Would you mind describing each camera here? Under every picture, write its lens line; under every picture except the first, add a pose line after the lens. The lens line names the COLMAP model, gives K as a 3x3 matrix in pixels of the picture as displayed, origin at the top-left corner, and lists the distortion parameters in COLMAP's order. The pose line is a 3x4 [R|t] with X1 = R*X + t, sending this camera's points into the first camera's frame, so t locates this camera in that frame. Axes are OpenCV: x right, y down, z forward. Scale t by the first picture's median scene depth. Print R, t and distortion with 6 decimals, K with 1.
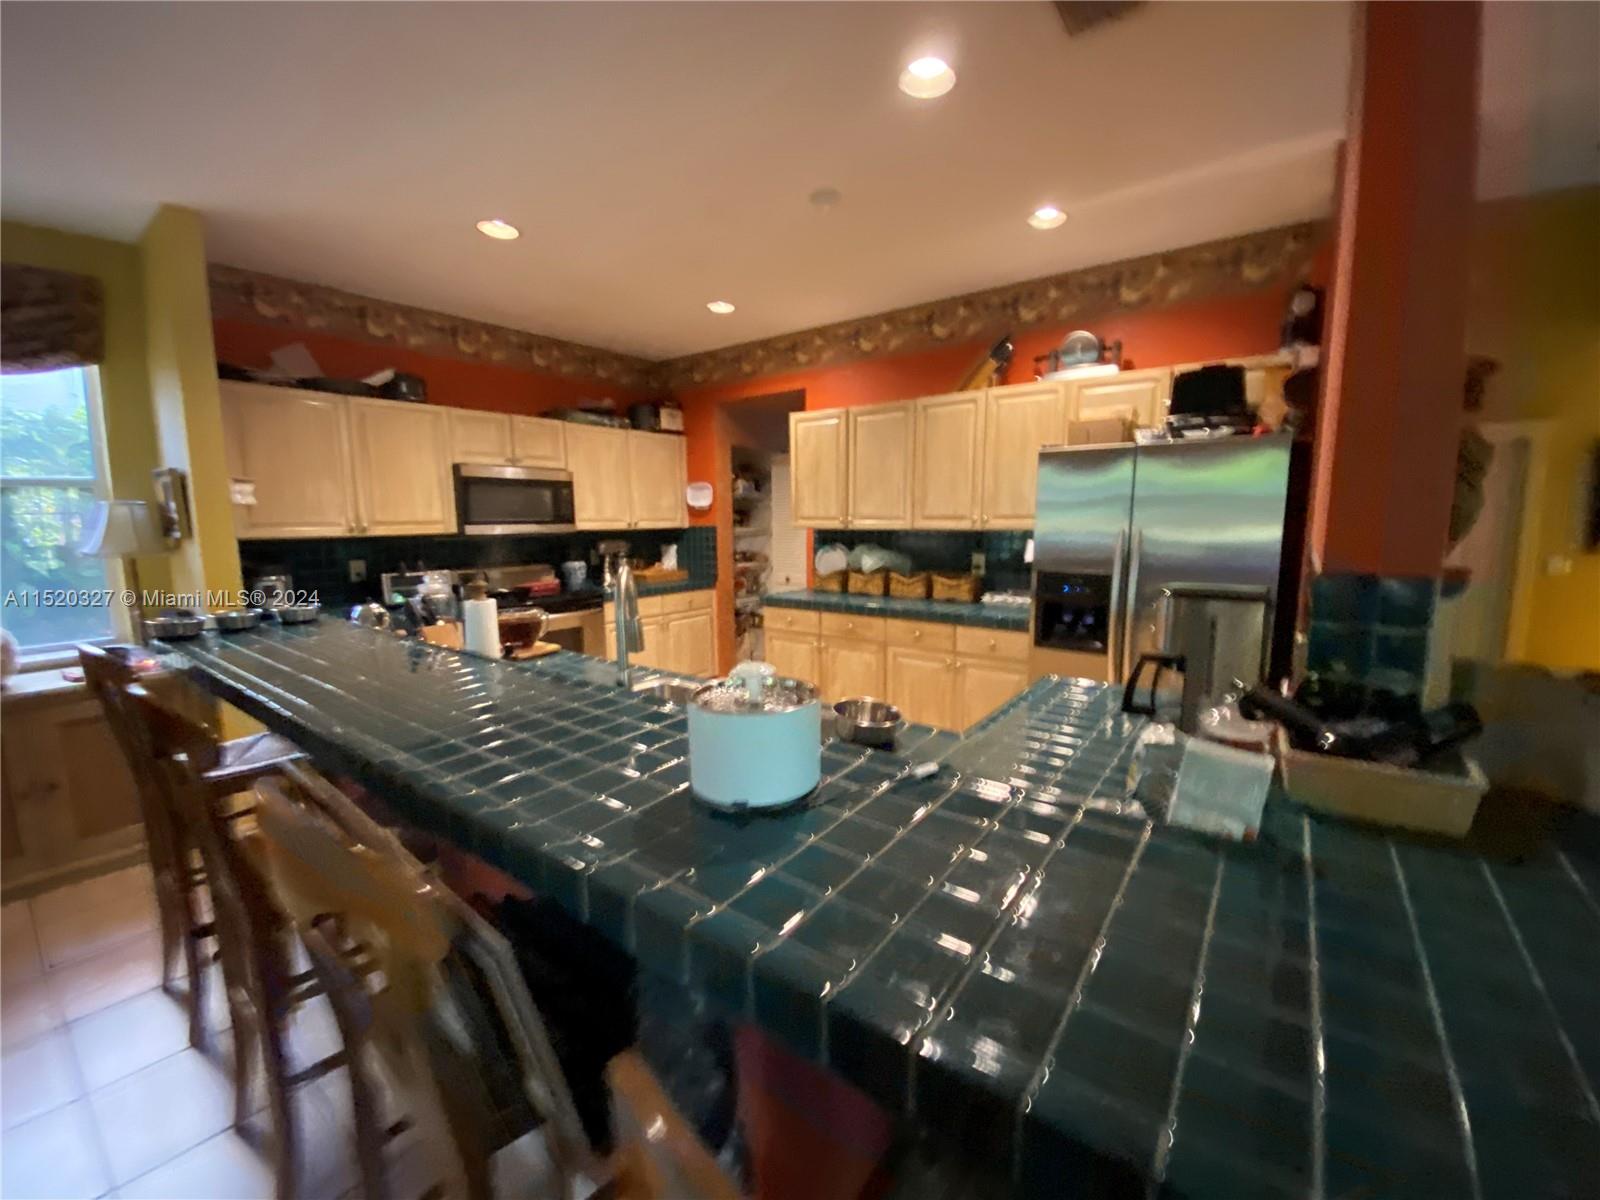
lens RADIAL K [[643.6, 0, 807.2], [0, 643.6, 607.9], [0, 0, 1]] dist [-0.009880, -0.007482]
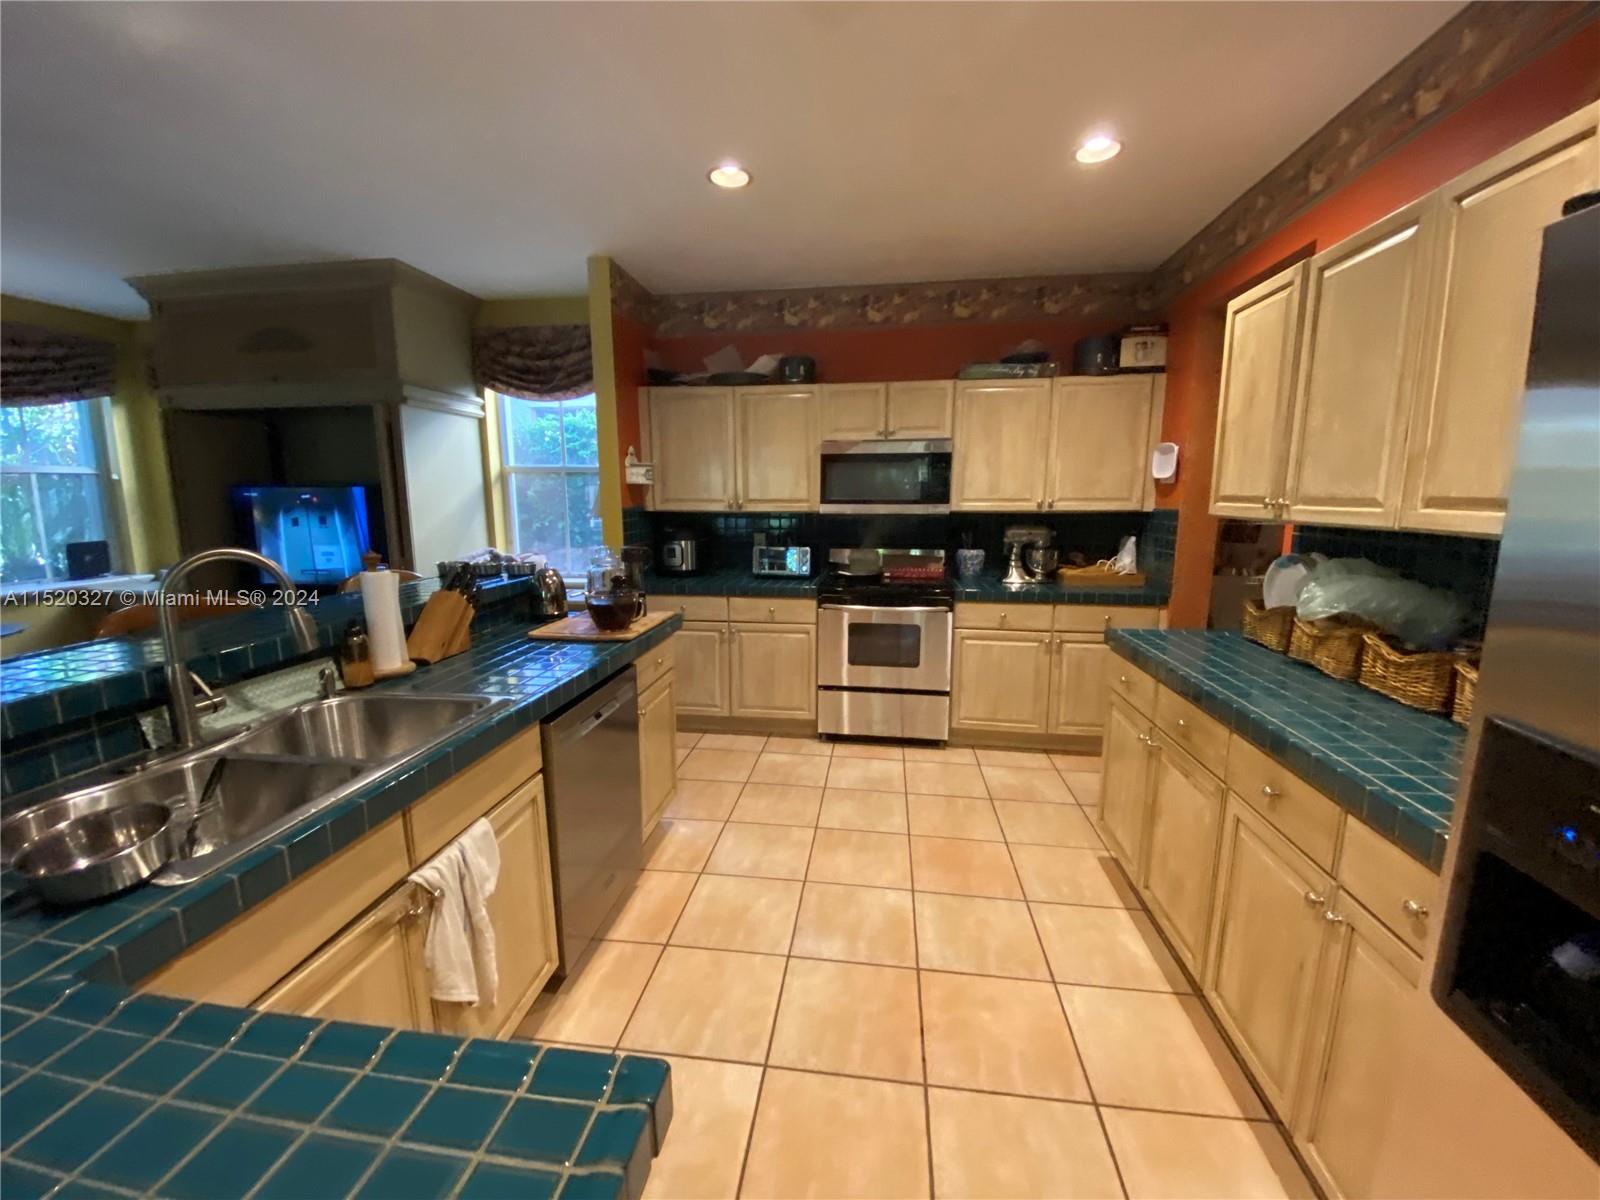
lens RADIAL K [[644.7, 0, 806.6], [0, 644.7, 605.9], [0, 0, 1]] dist [0.008285, -0.014935]
pose [[0.480987, 0.153363, -0.863210, 0.345250], [-0.127594, 0.986344, 0.104144, -0.073942], [0.867394, 0.060049, 0.493986, 0.508322]]
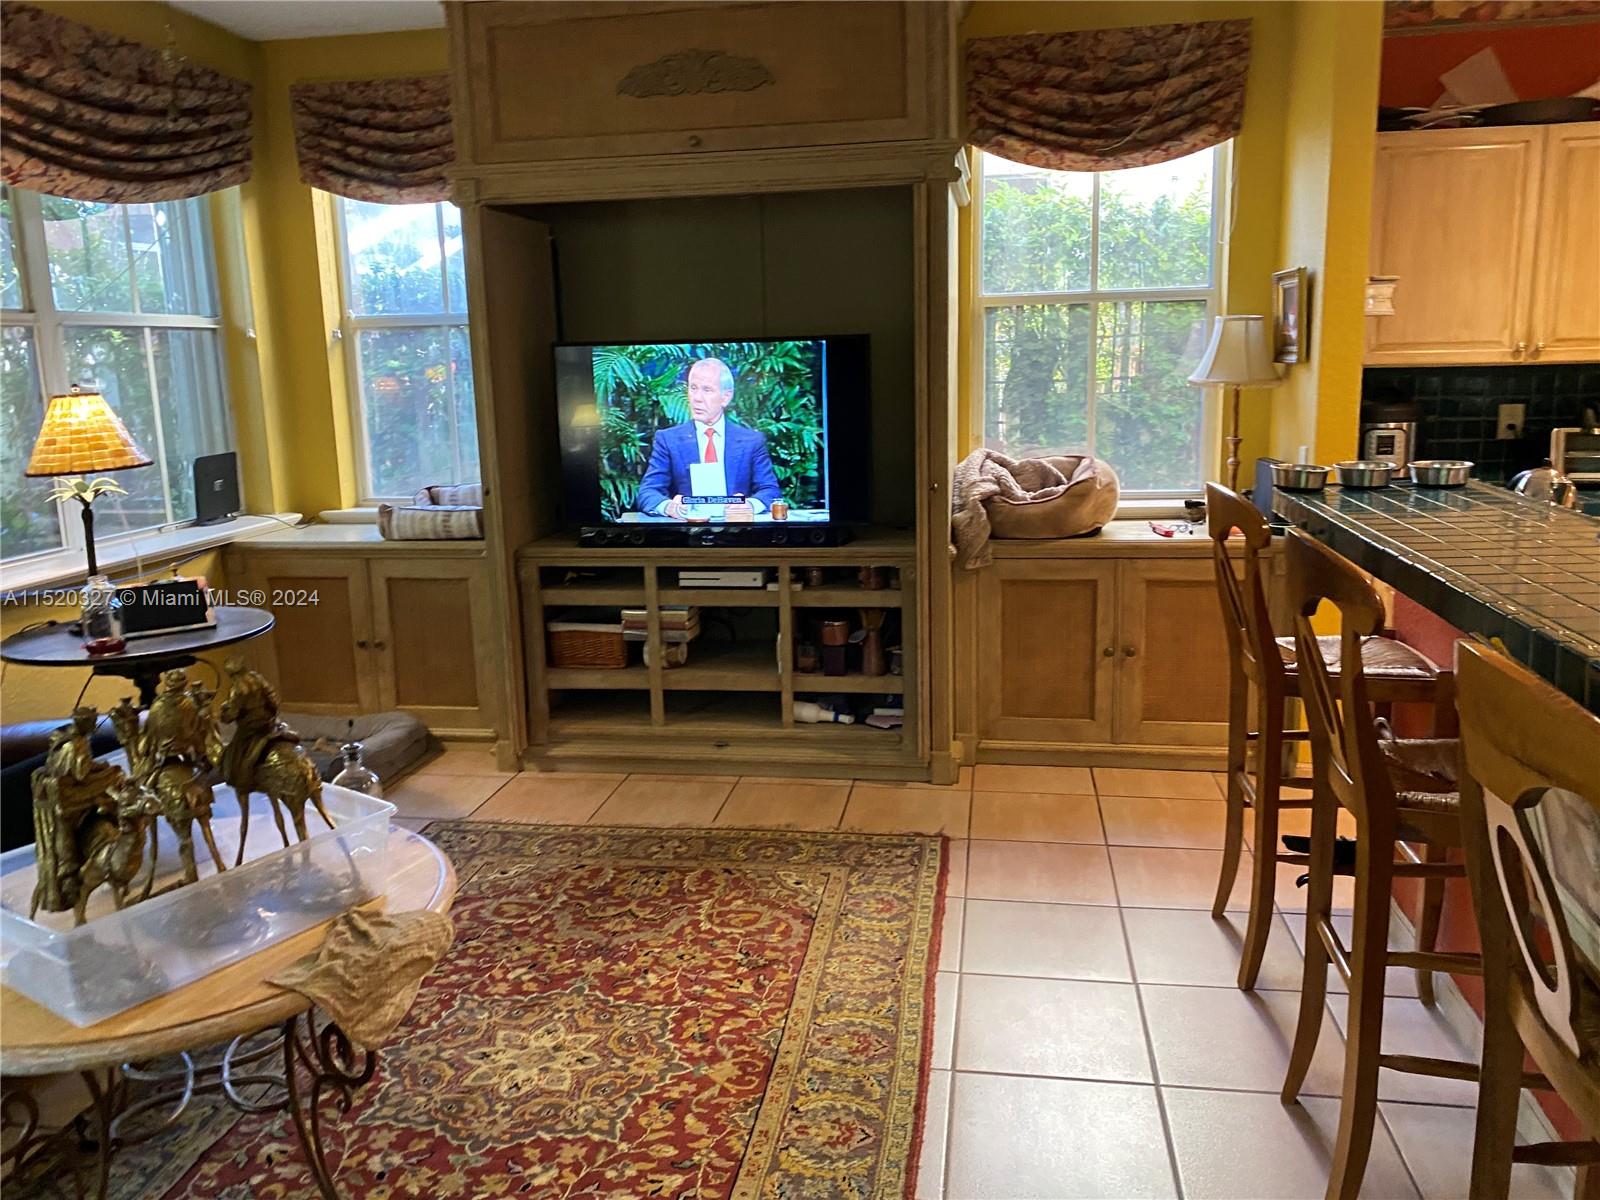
lens RADIAL K [[1216.5, 0, 801.1], [0, 1216.5, 590.0], [0, 0, 1]] dist [0.008792, -0.027432]
pose [[0.447360, 0.160676, -0.879802, 0.033450], [-0.101702, 0.986488, 0.128446, 0.019940], [0.888552, 0.032016, 0.457657, -0.116635]]
